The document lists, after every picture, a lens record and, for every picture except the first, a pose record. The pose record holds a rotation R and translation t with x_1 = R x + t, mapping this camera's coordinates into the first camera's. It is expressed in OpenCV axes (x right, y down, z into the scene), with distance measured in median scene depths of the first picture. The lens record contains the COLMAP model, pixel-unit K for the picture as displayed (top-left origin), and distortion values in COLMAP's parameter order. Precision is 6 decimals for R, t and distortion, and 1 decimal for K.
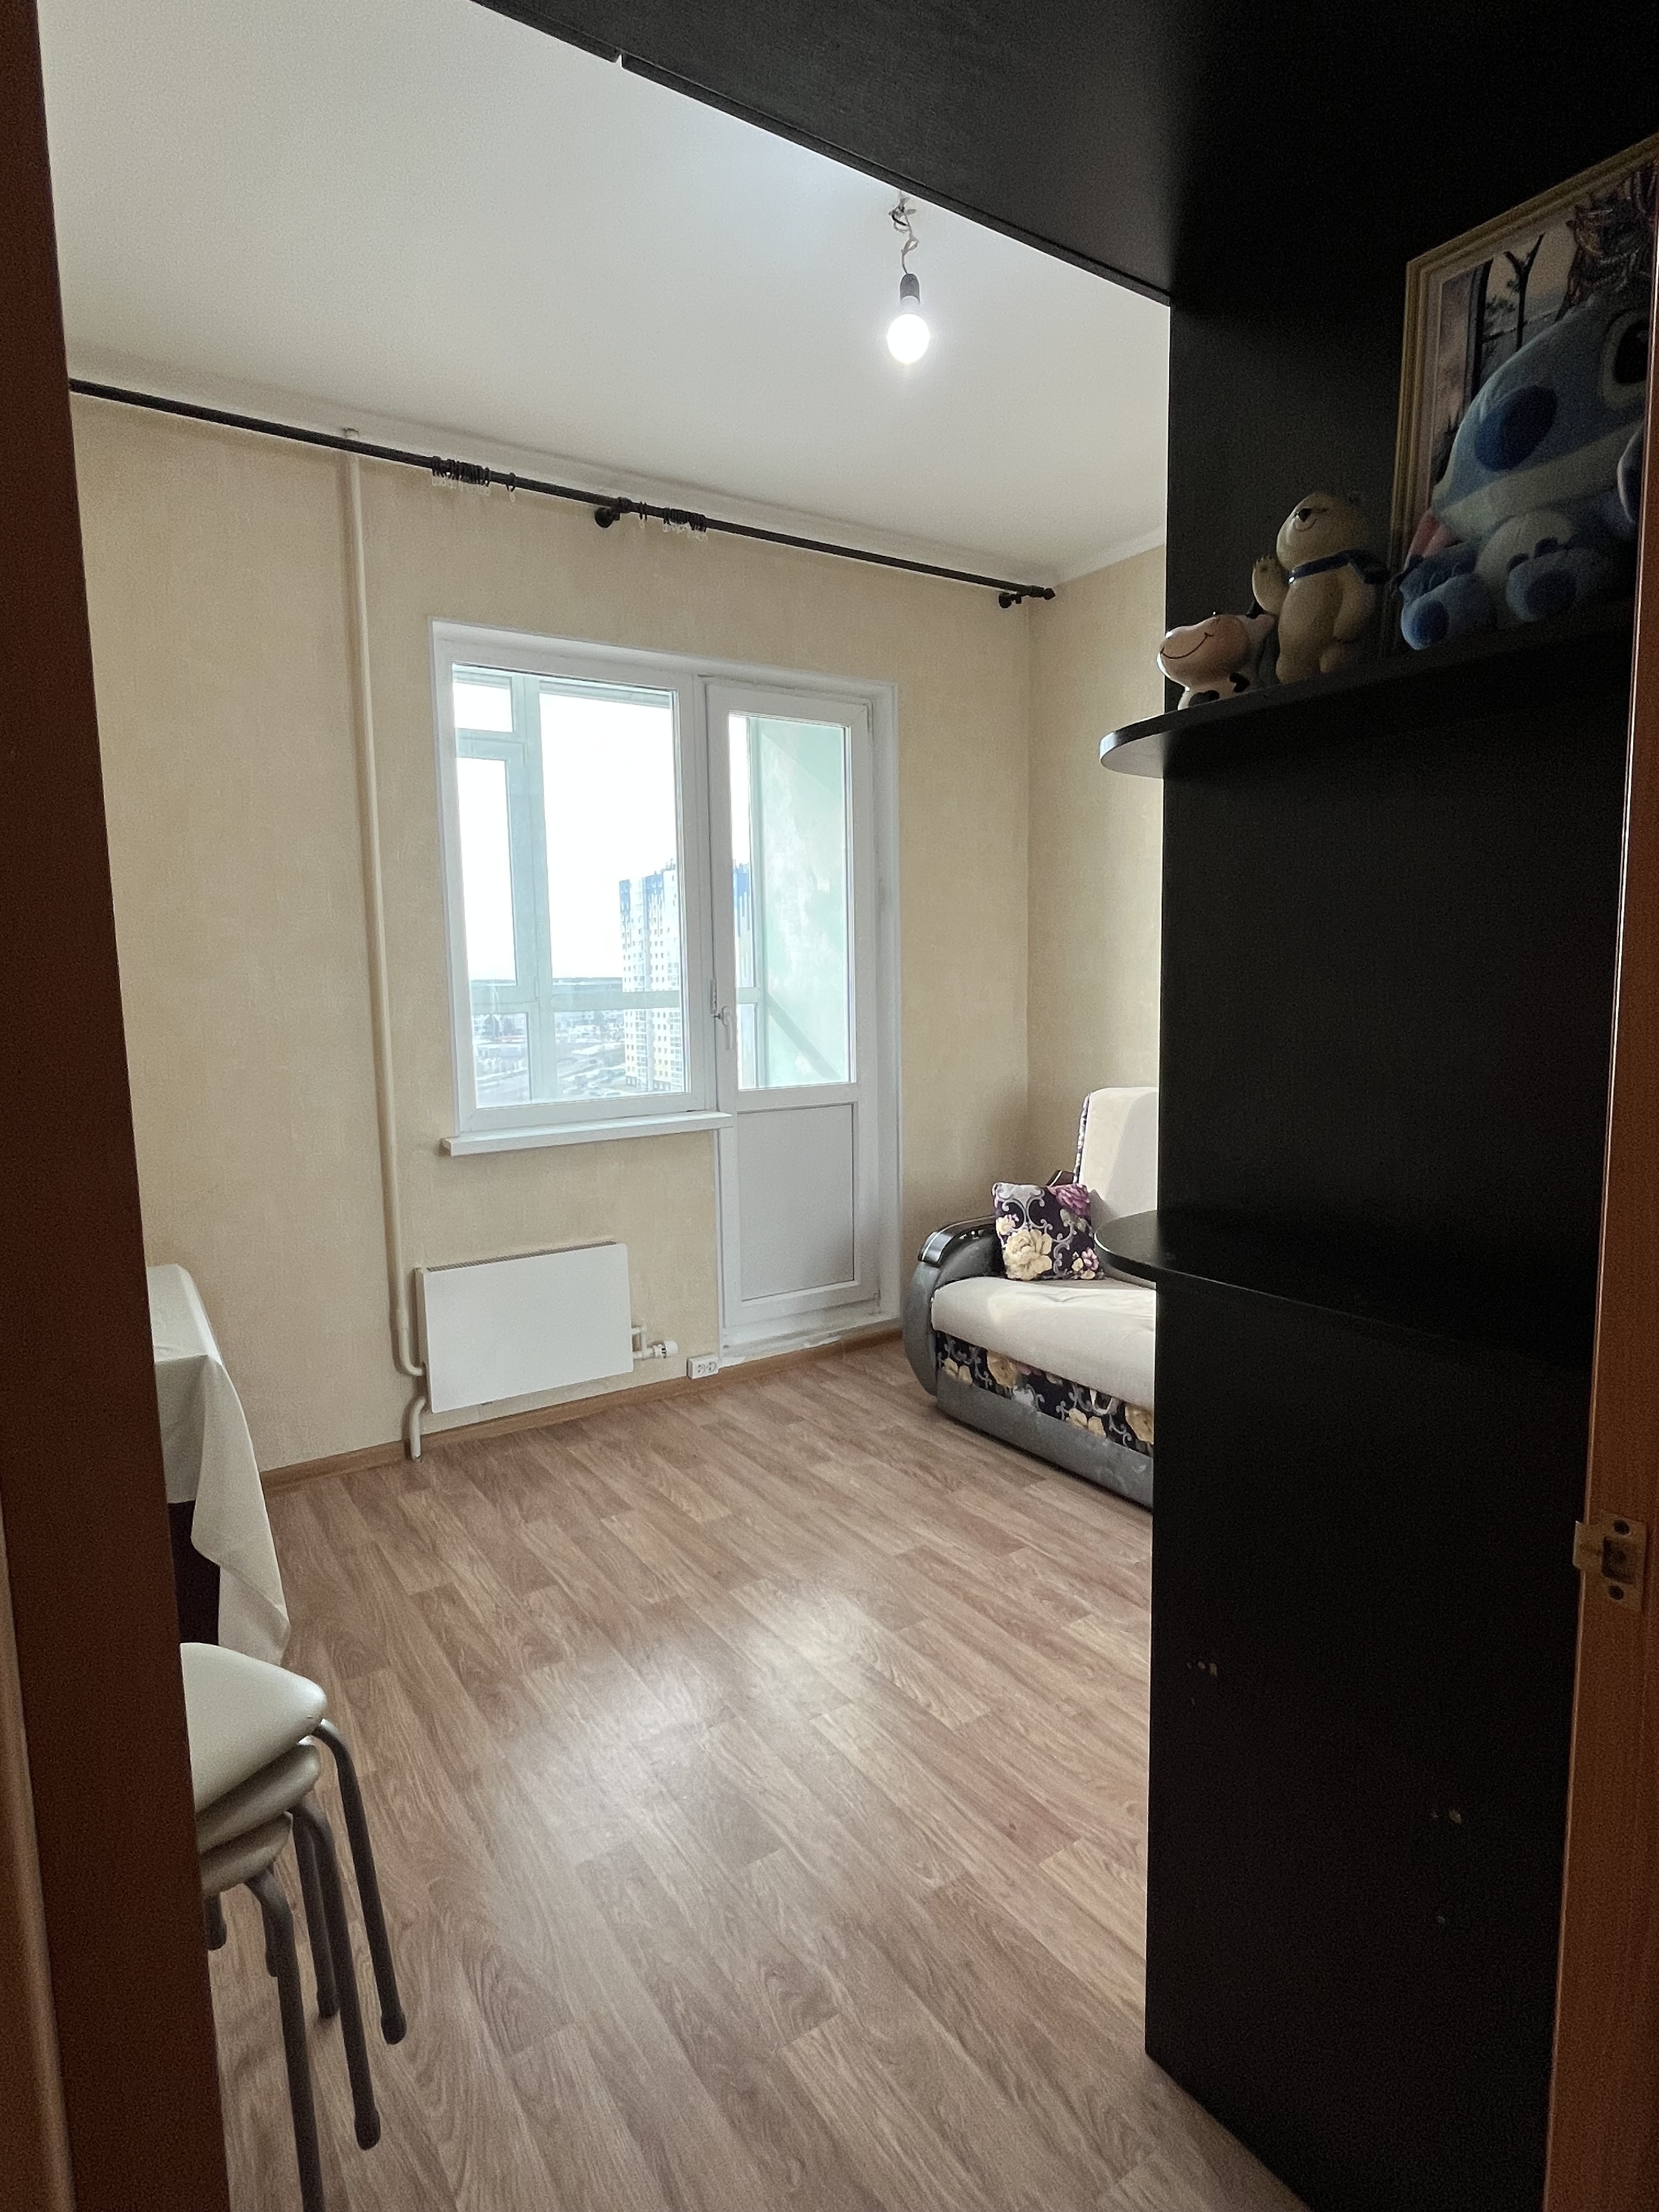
lens RADIAL K [[1176.1, 0, 837.2], [0, 1176.1, 1104.9], [0, 0, 1]] dist [0.007810, 0.000194]
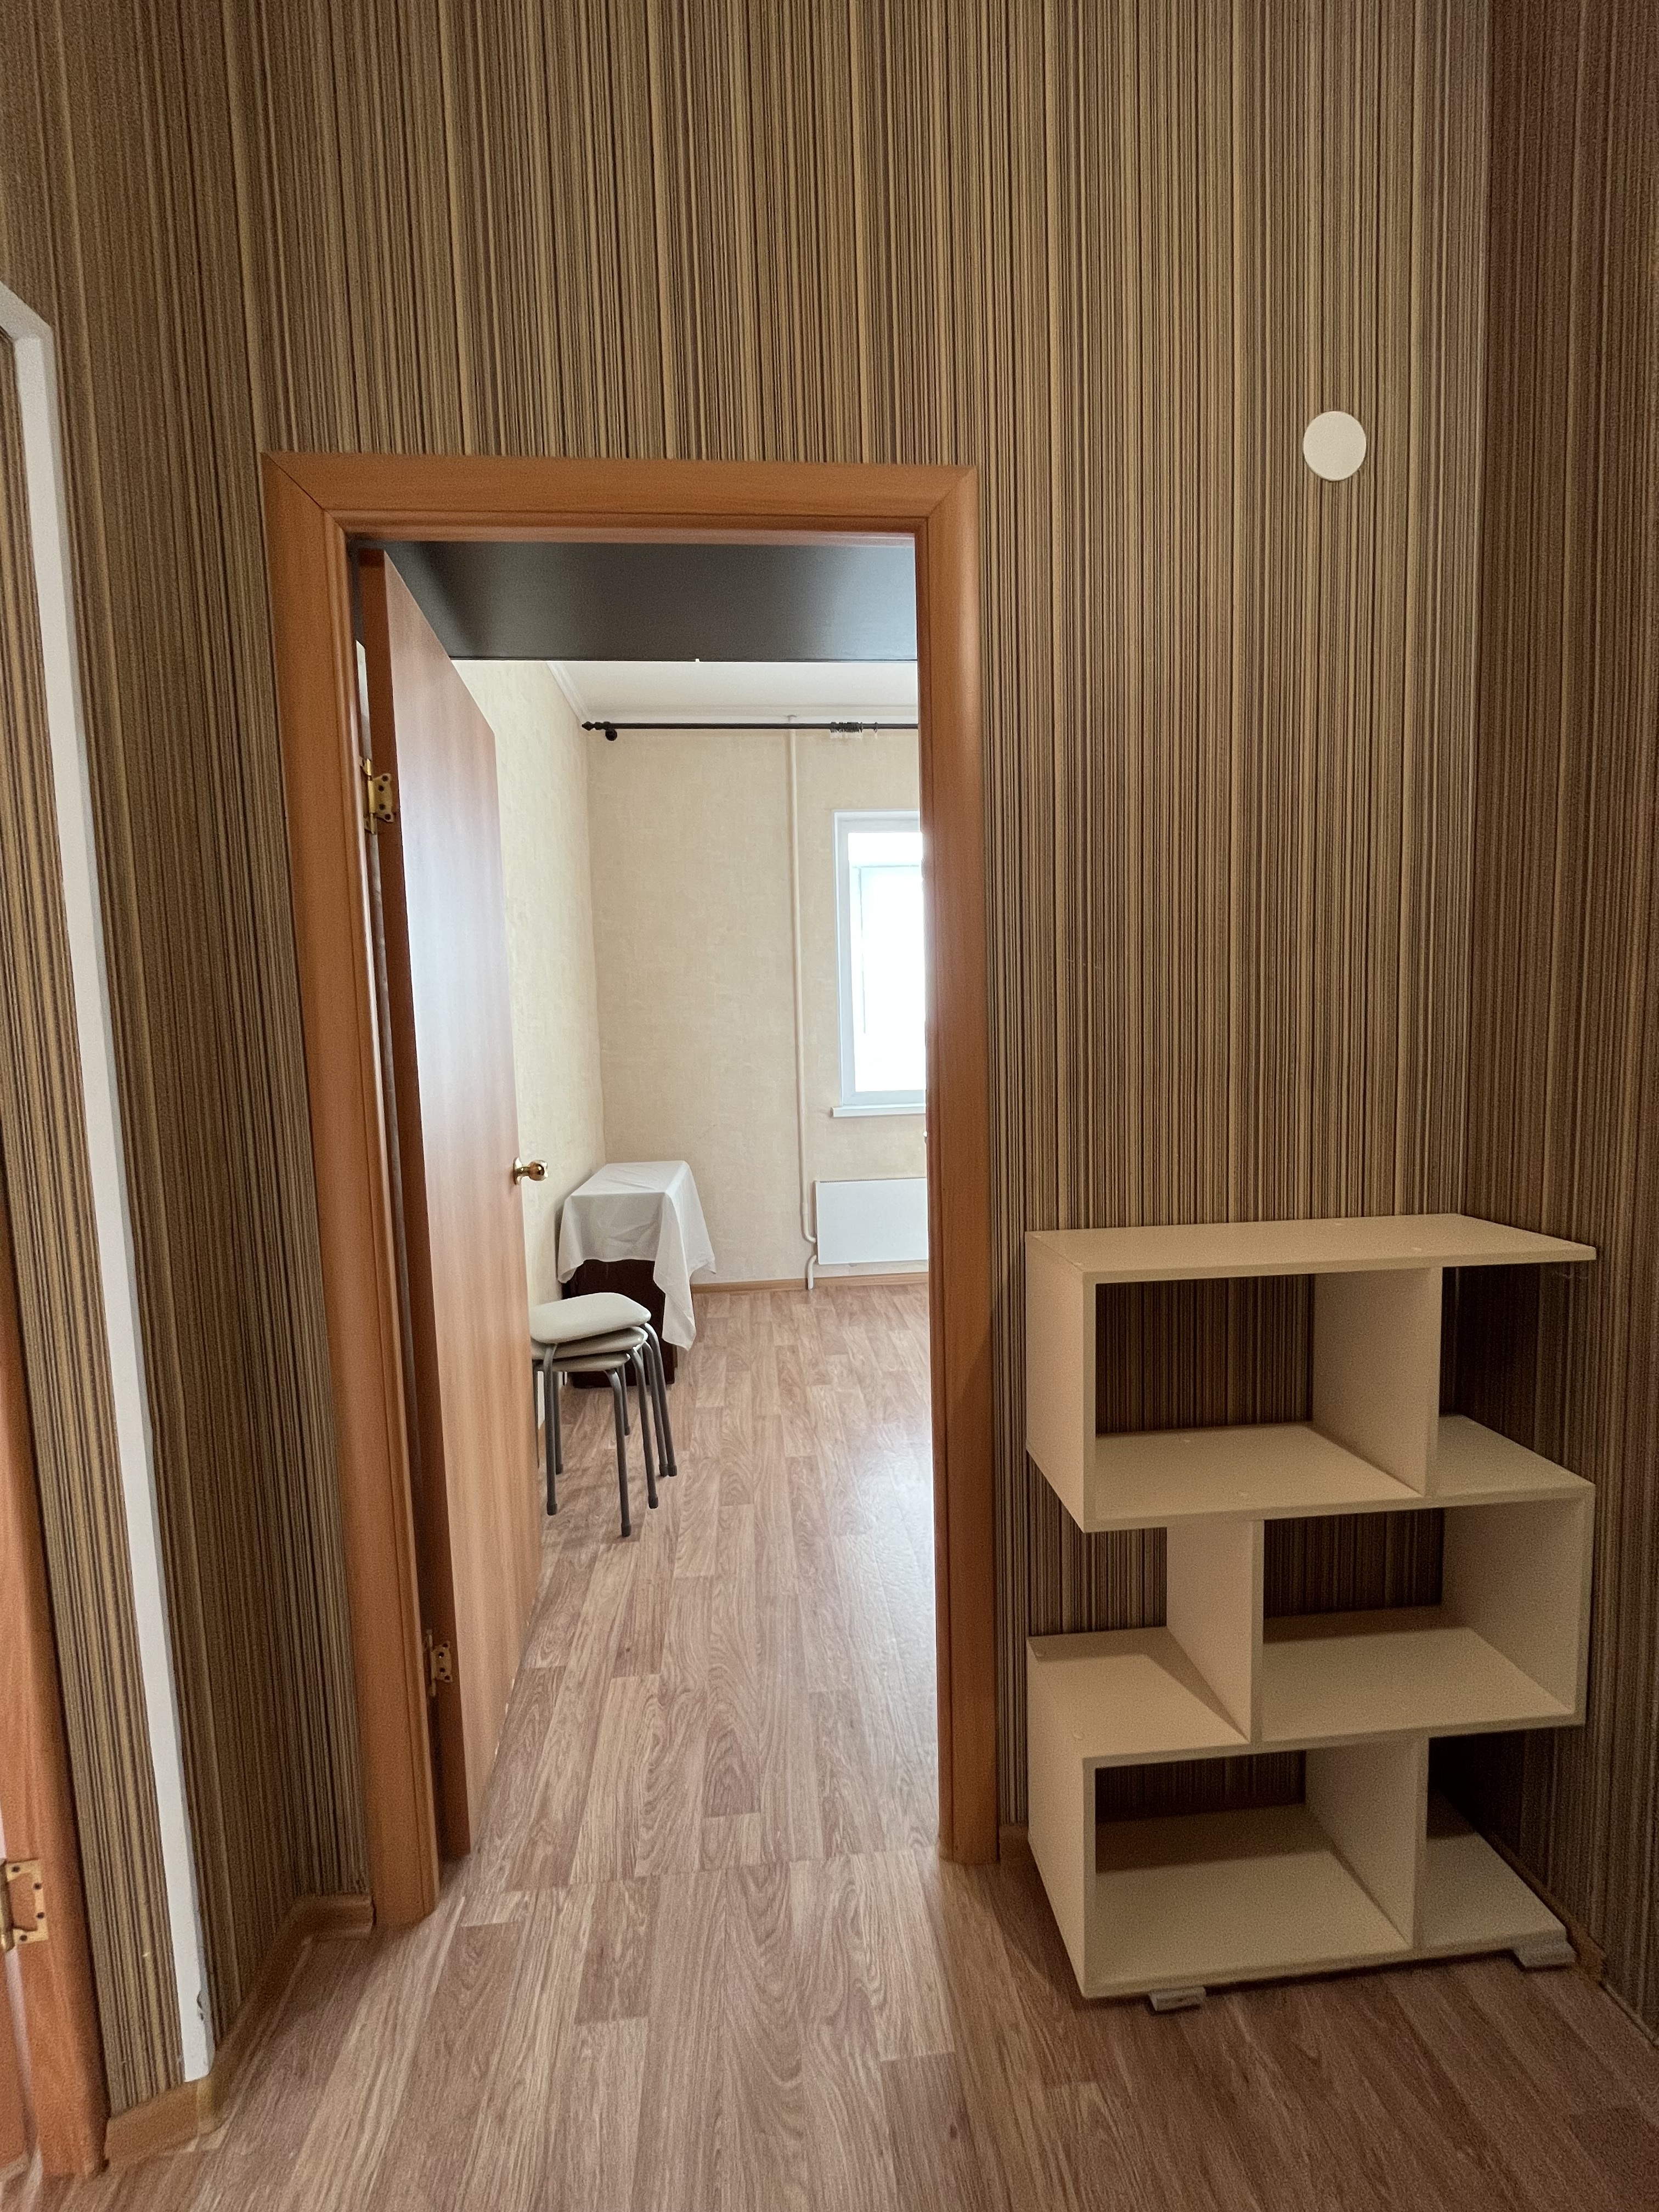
lens RADIAL K [[891.6, 0, 818.7], [0, 891.6, 1102.4], [0, 0, 1]] dist [-0.006480, 0.000631]
pose [[0.873373, 0.028367, -0.486225, 0.305415], [-0.038063, 0.999225, -0.010076, 0.037618], [0.485562, 0.027307, 0.873776, -0.166557]]
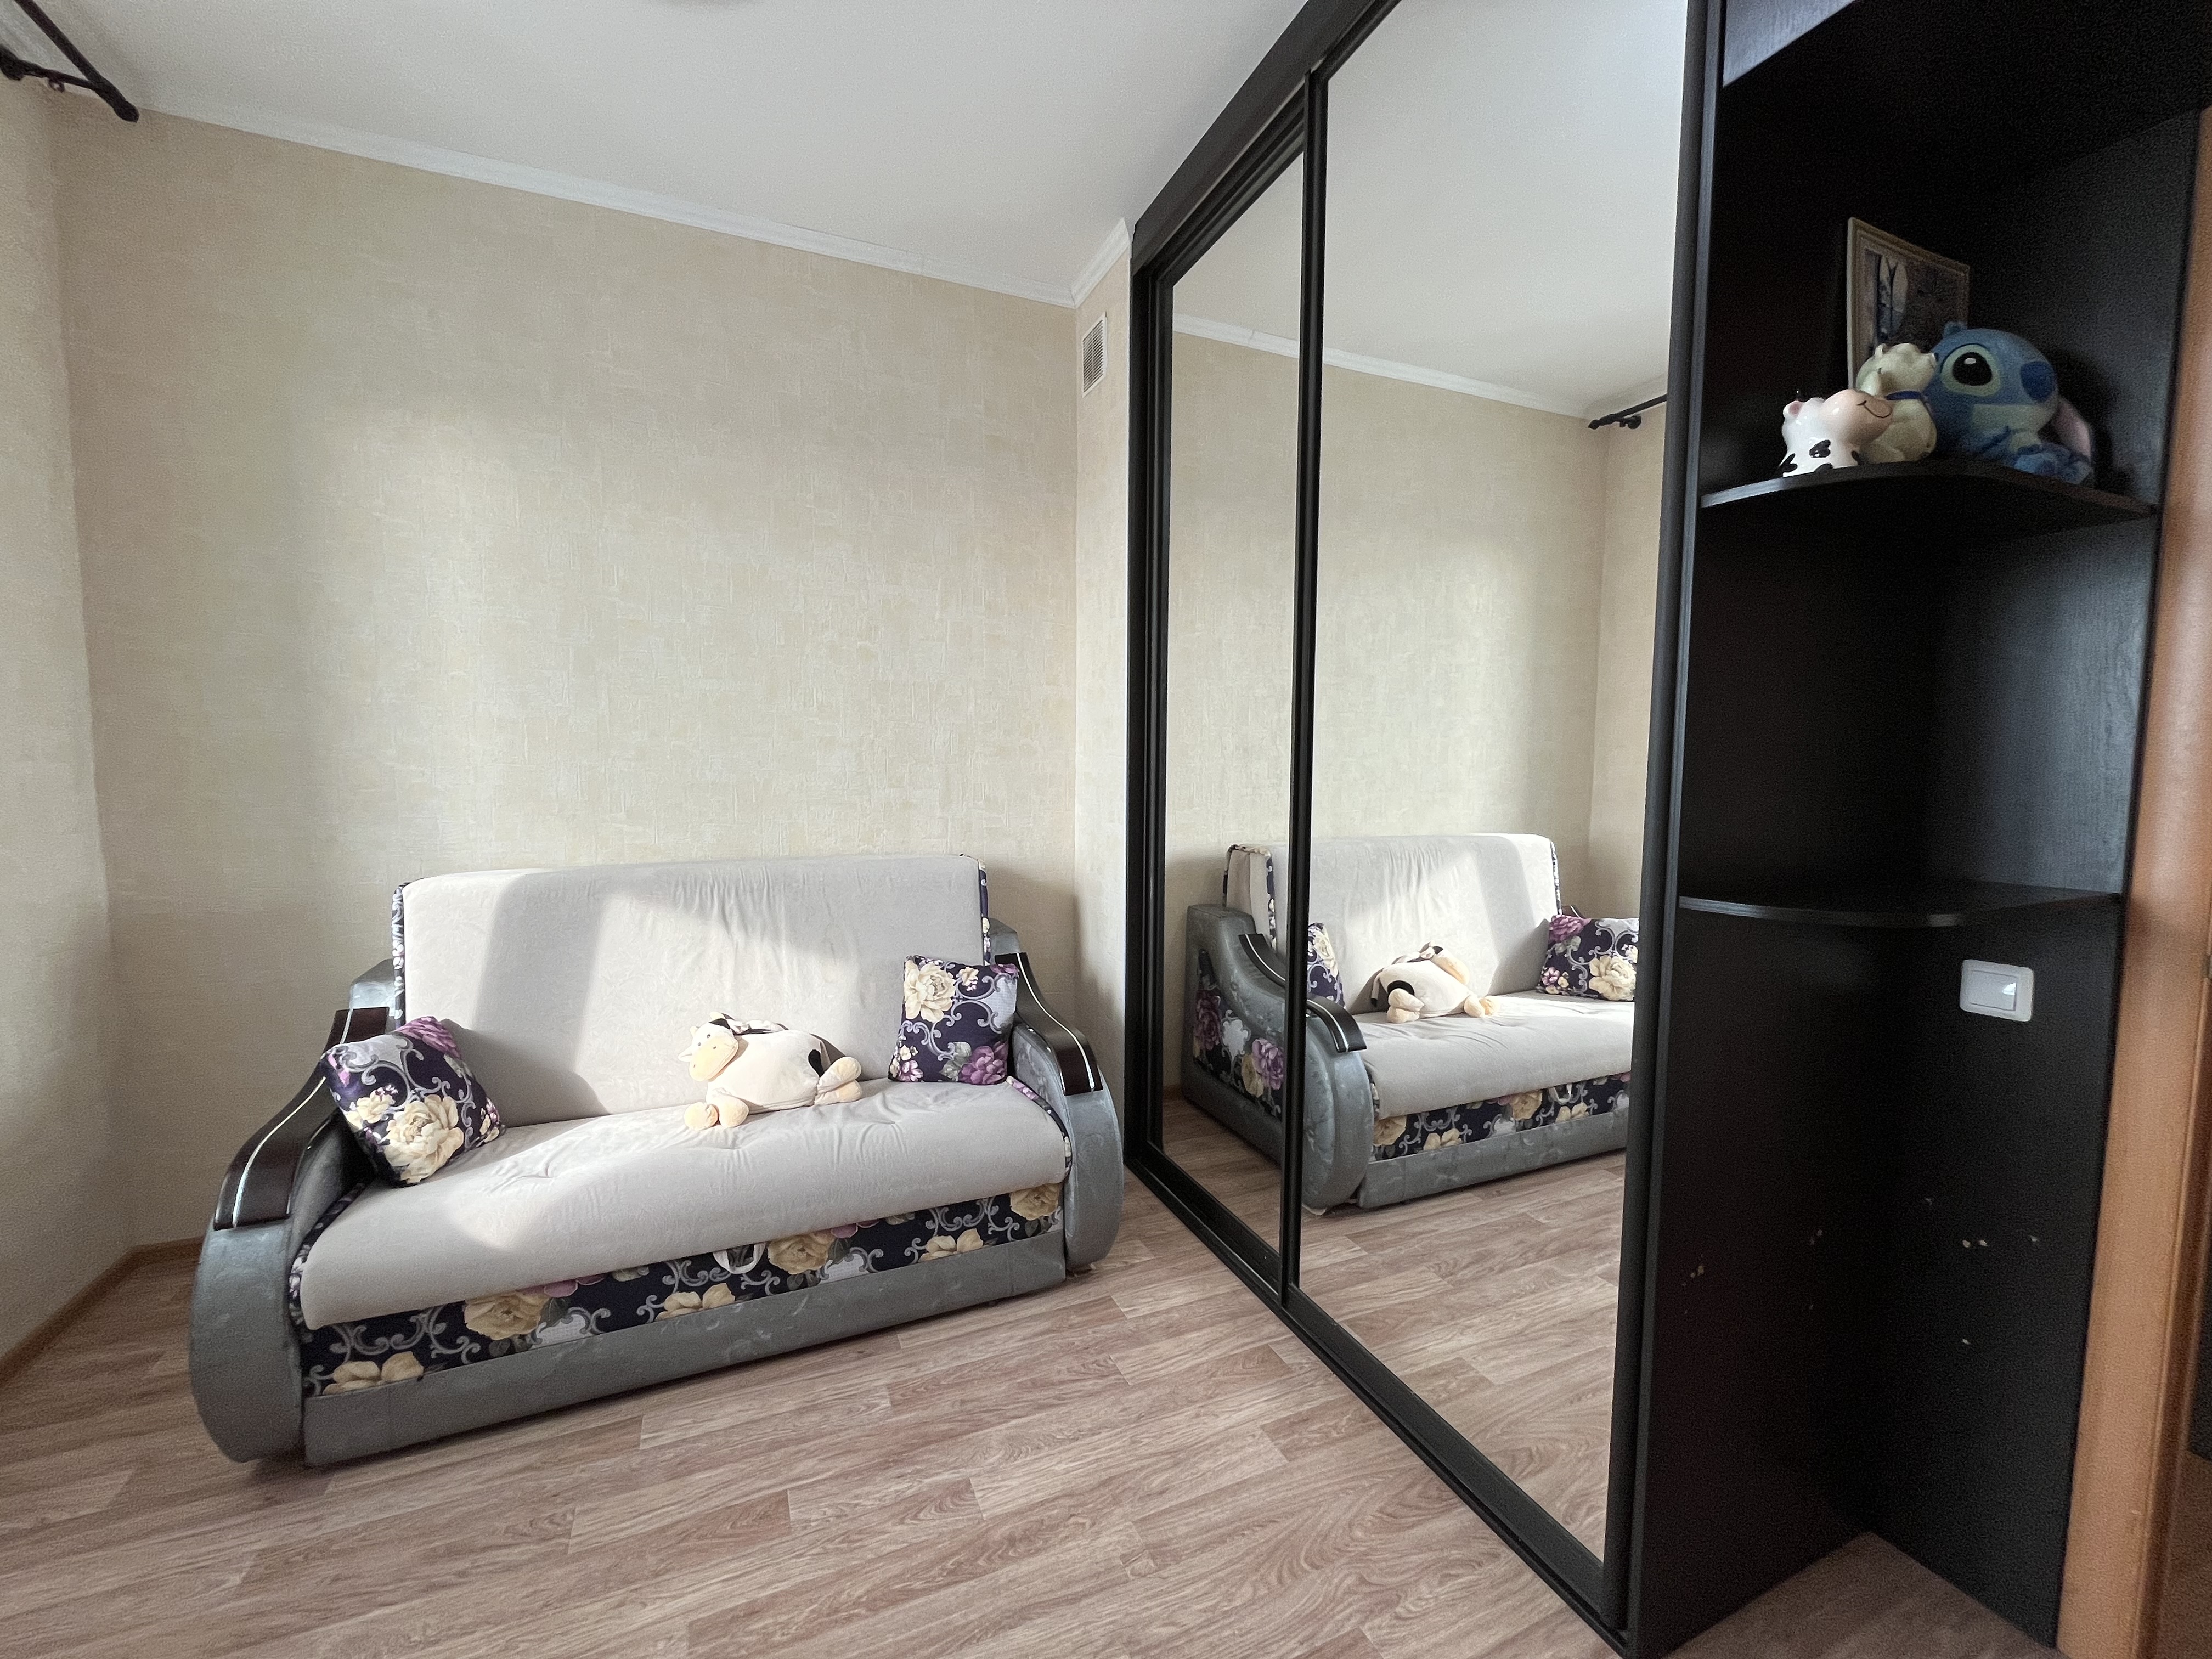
lens RADIAL K [[891.6, 0, 1103.2], [0, 891.6, 831.6], [0, 0, 1]] dist [-0.006480, 0.000631]
pose [[0.182812, -0.056281, 0.981536, -0.278686], [0.102393, 0.994021, 0.037926, -0.025137], [-0.977801, 0.093569, 0.187482, 0.593664]]
